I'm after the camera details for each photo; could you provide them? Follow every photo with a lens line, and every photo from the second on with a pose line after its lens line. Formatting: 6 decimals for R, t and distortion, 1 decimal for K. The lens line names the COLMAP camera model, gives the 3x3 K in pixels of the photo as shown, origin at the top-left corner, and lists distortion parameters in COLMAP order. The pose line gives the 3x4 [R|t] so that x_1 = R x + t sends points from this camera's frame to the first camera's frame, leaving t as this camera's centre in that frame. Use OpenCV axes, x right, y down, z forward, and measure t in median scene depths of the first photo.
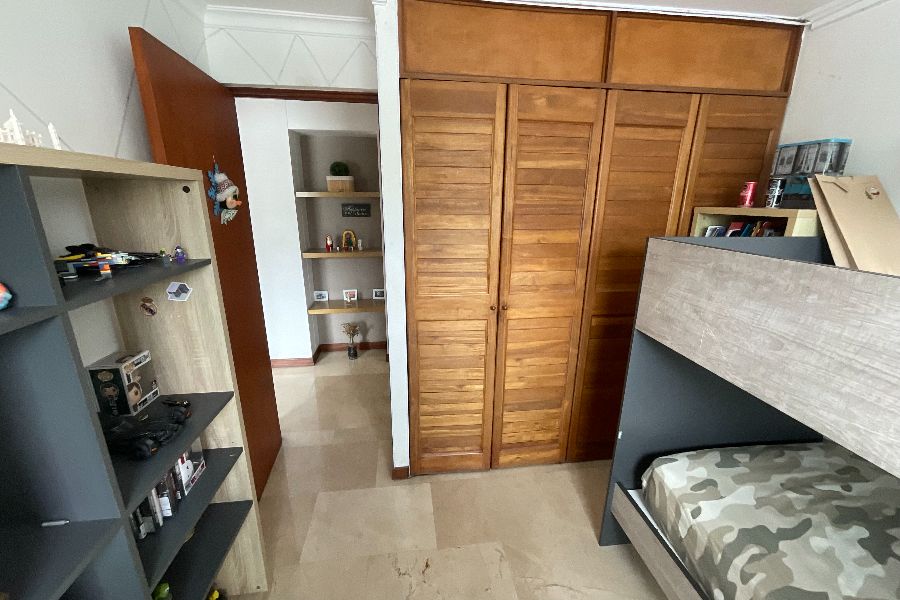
lens RADIAL K [[365.8, 0, 447.6], [0, 365.8, 298.7], [0, 0, 1]] dist [0.000180, -0.000956]
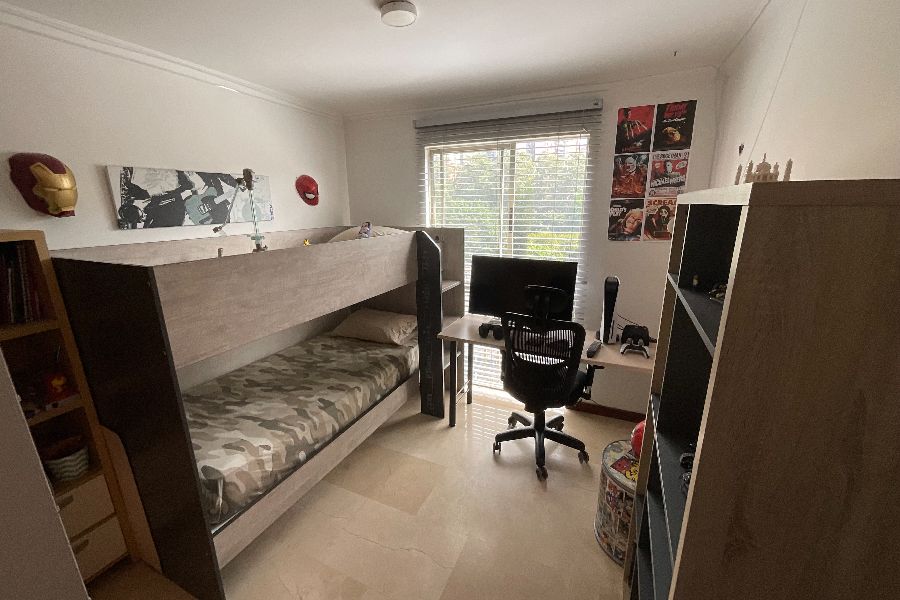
lens RADIAL K [[365.8, 0, 451.1], [0, 365.8, 302.8], [0, 0, 1]] dist [0.000180, -0.000956]
pose [[-0.852520, -0.133820, 0.505275, -0.483241], [0.143901, 0.869228, 0.473007, -0.393597], [-0.502497, 0.475957, -0.721777, 1.290134]]
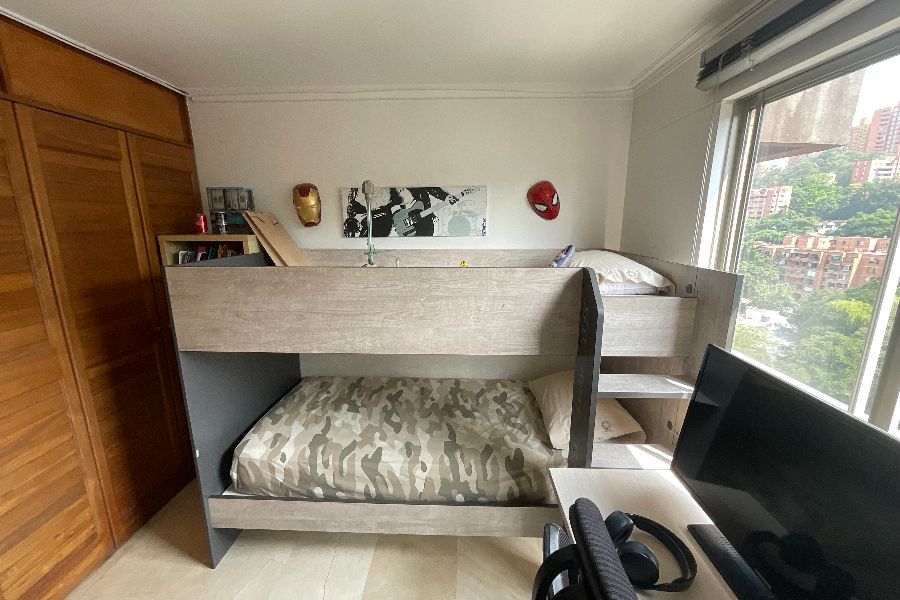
lens RADIAL K [[365.8, 0, 451.8], [0, 365.8, 302.5], [0, 0, 1]] dist [0.000180, -0.000956]
pose [[0.157831, -0.221308, 0.962347, -0.375338], [0.267059, 0.947811, 0.174166, -0.028159], [-0.950668, 0.229515, 0.208696, -0.009594]]
